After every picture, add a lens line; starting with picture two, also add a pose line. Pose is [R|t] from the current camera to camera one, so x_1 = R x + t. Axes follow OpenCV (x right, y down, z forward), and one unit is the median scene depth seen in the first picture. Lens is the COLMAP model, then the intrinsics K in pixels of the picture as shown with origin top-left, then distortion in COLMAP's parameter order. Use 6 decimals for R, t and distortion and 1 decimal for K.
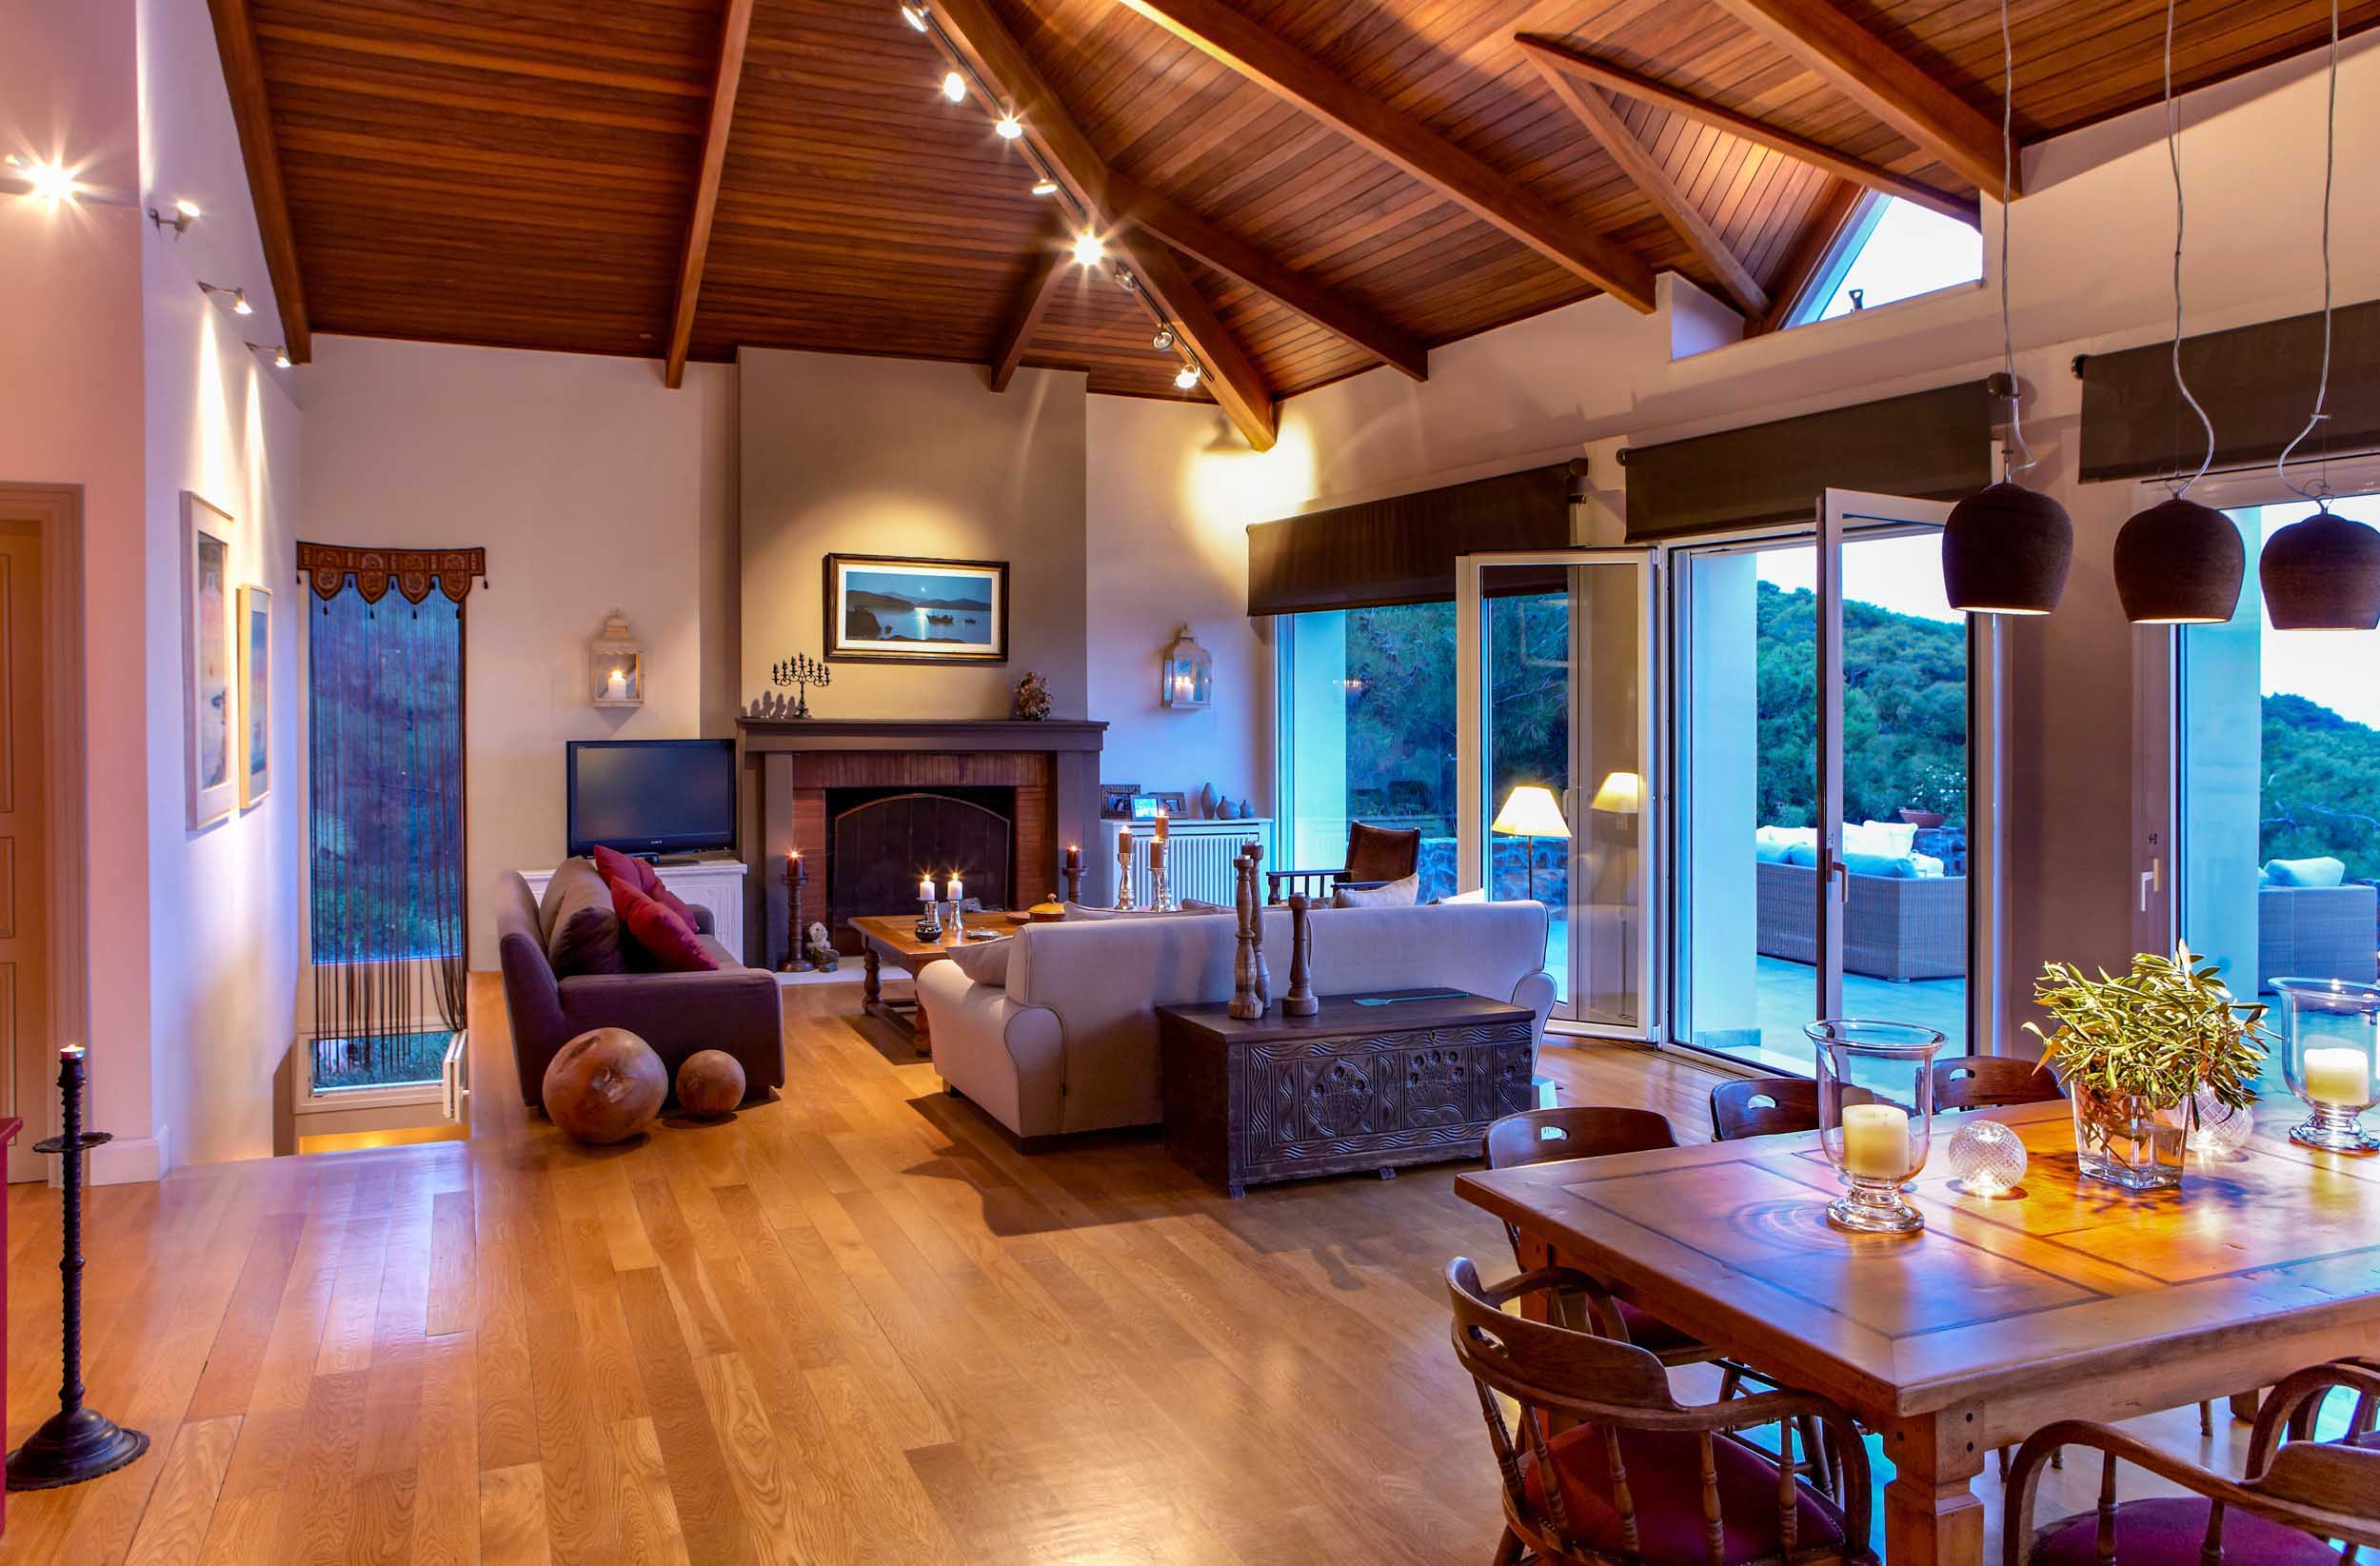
lens RADIAL K [[1691.3, 0, 1190.0], [0, 1691.3, 783.0], [0, 0, 1]] dist [-0.037652, -0.000727]
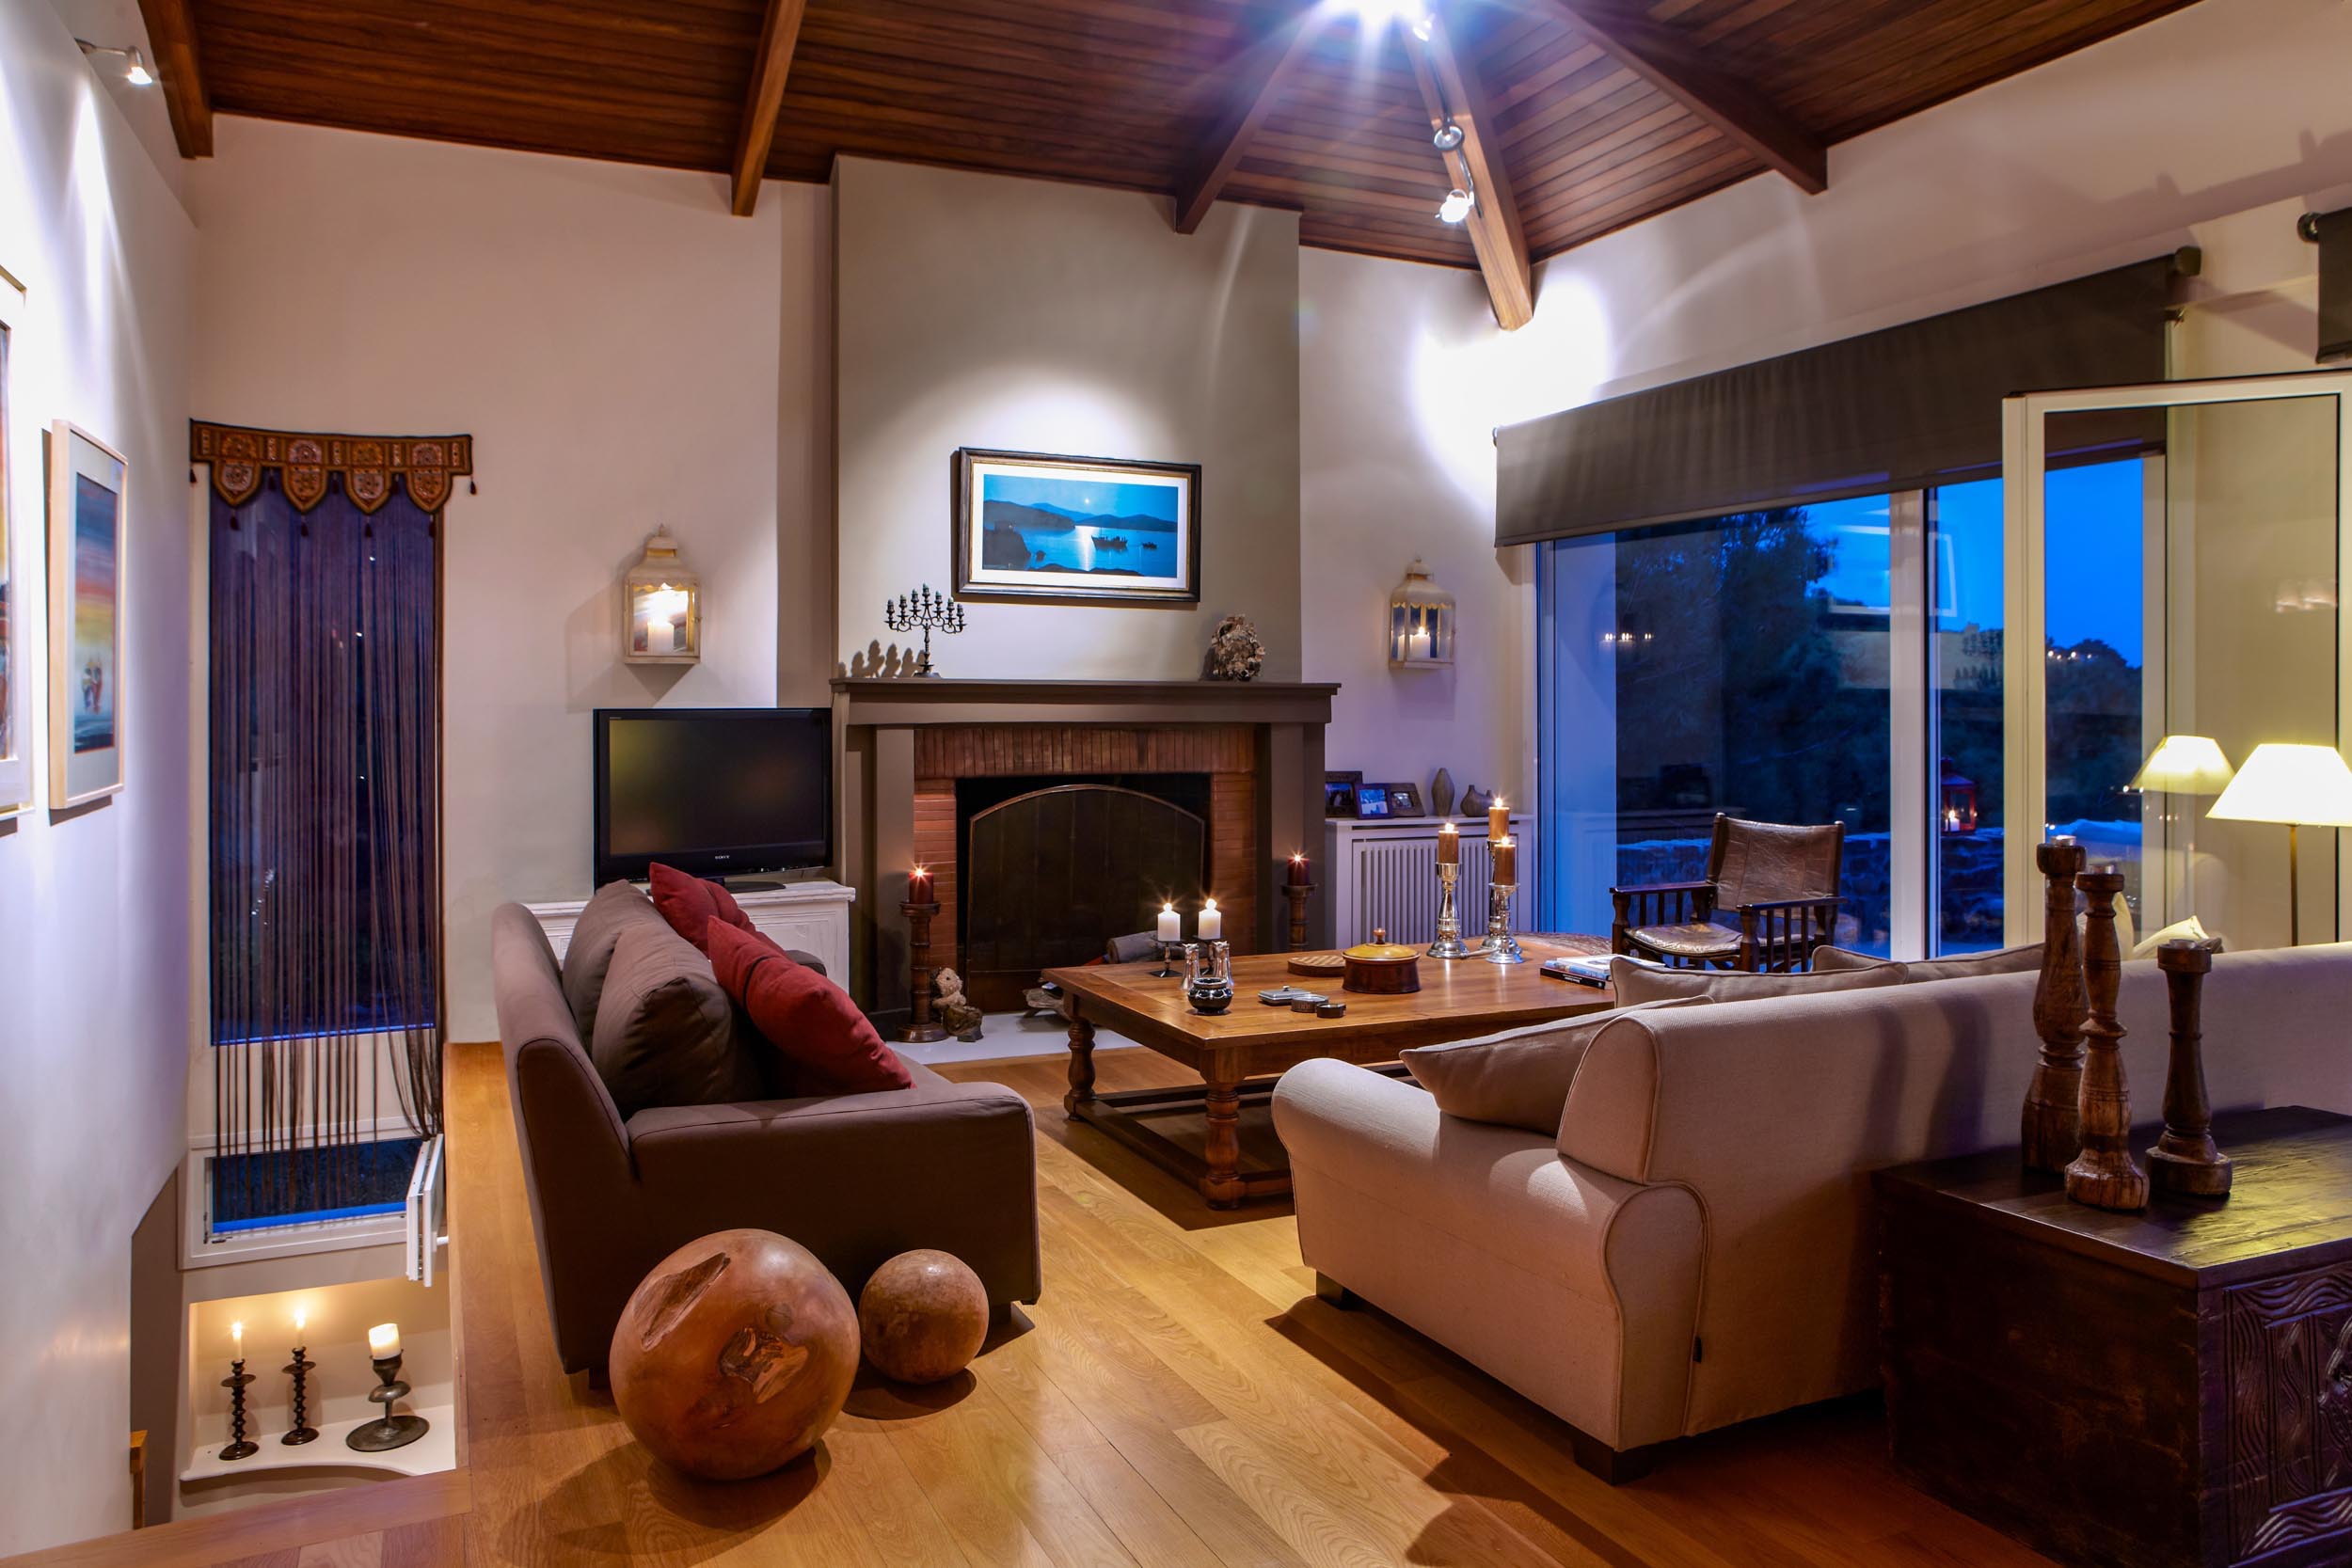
lens RADIAL K [[1615.6, 0, 1196.9], [0, 1615.6, 730.9], [0, 0, 1]] dist [-0.066803, 0.071586]
pose [[0.999204, -0.010654, 0.038432, -0.143508], [0.012113, 0.999206, -0.037946, 0.010617], [-0.037998, 0.038382, 0.998540, 0.325391]]
